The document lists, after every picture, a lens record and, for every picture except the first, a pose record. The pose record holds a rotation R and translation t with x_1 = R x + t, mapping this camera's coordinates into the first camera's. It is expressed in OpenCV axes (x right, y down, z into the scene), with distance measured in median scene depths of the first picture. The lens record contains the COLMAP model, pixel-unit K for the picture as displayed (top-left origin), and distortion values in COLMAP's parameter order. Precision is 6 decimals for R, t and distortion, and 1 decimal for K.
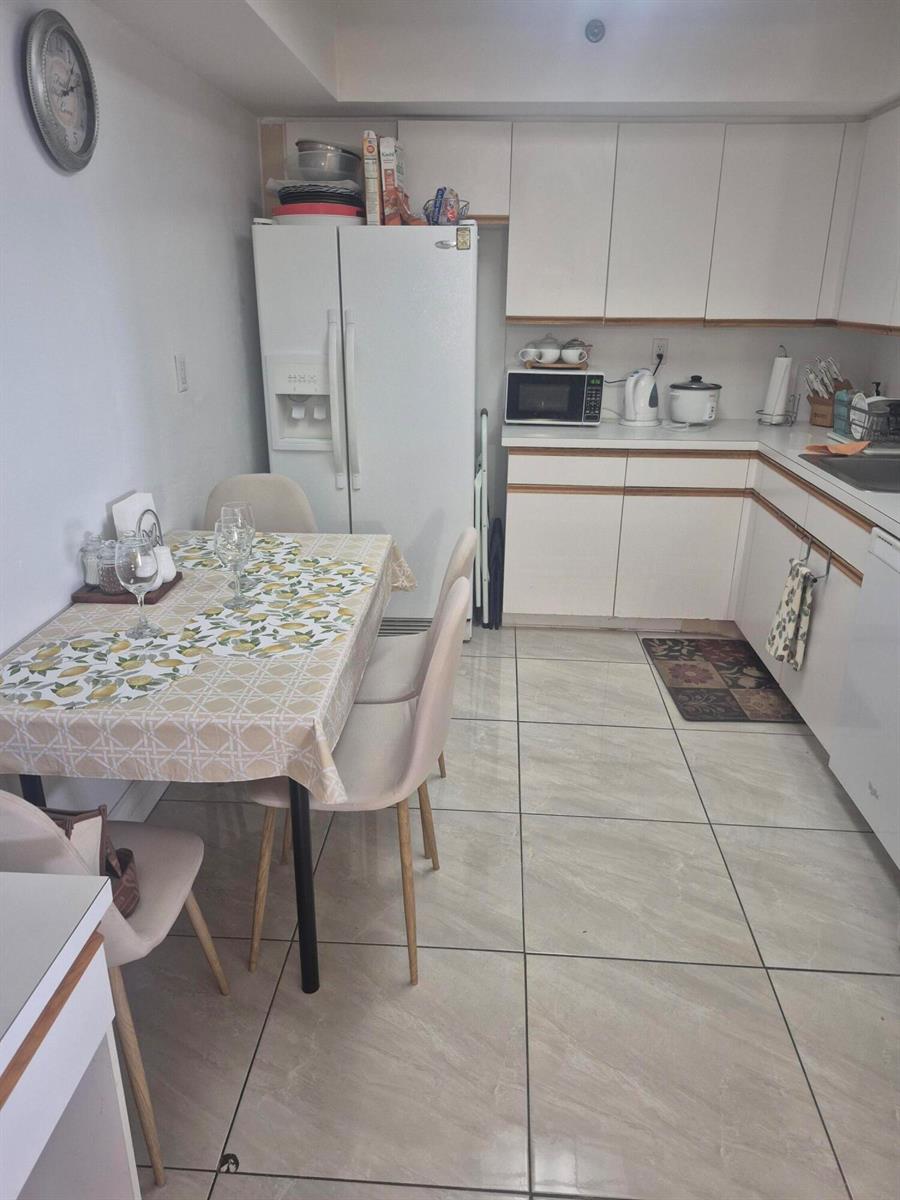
lens RADIAL K [[827.0, 0, 450.6], [0, 827.0, 609.7], [0, 0, 1]] dist [0.106042, -0.155544]
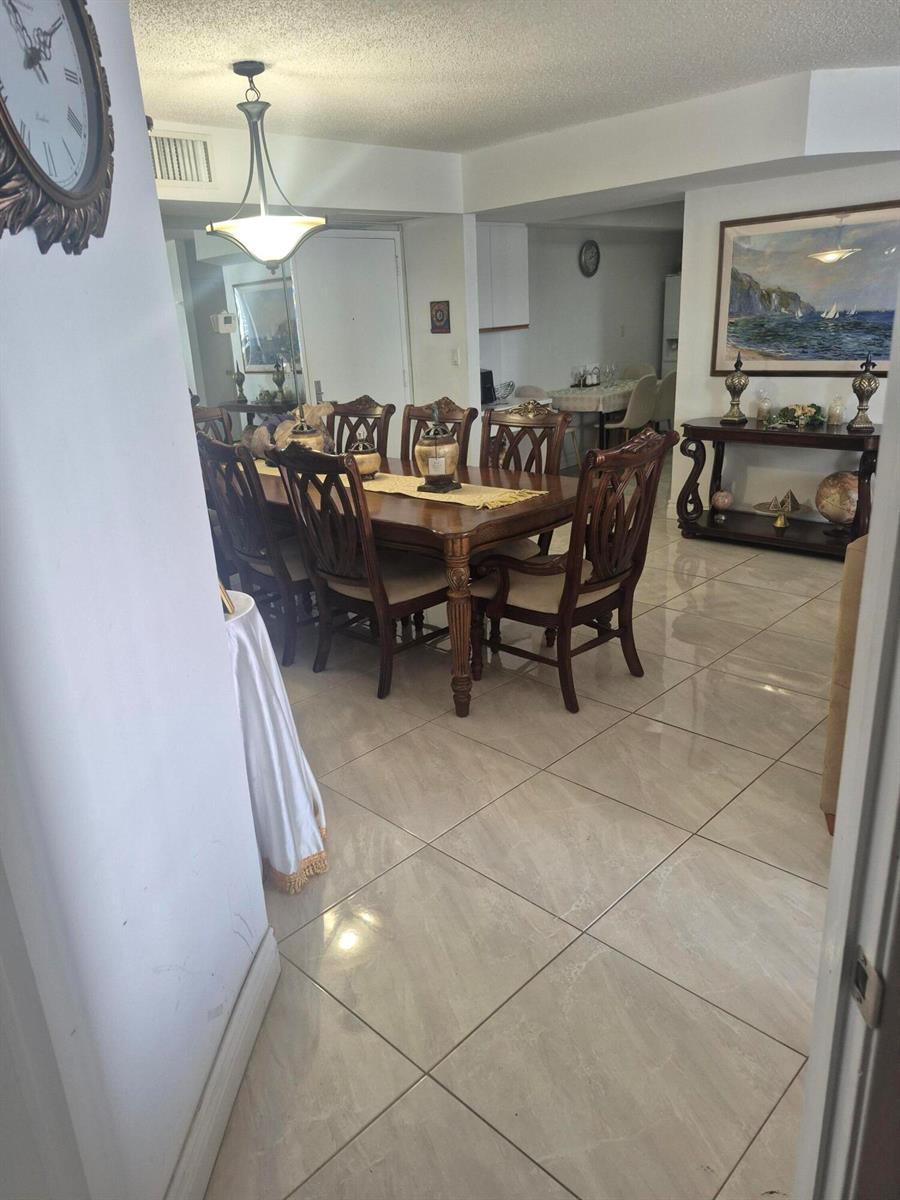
lens RADIAL K [[842.3, 0, 436.9], [0, 842.3, 607.9], [0, 0, 1]] dist [0.112460, -0.138816]
pose [[0.752330, 0.174307, -0.635308, 1.743697], [-0.178649, 0.982206, 0.057927, 0.864435], [0.634100, 0.069917, 0.770083, -2.335299]]
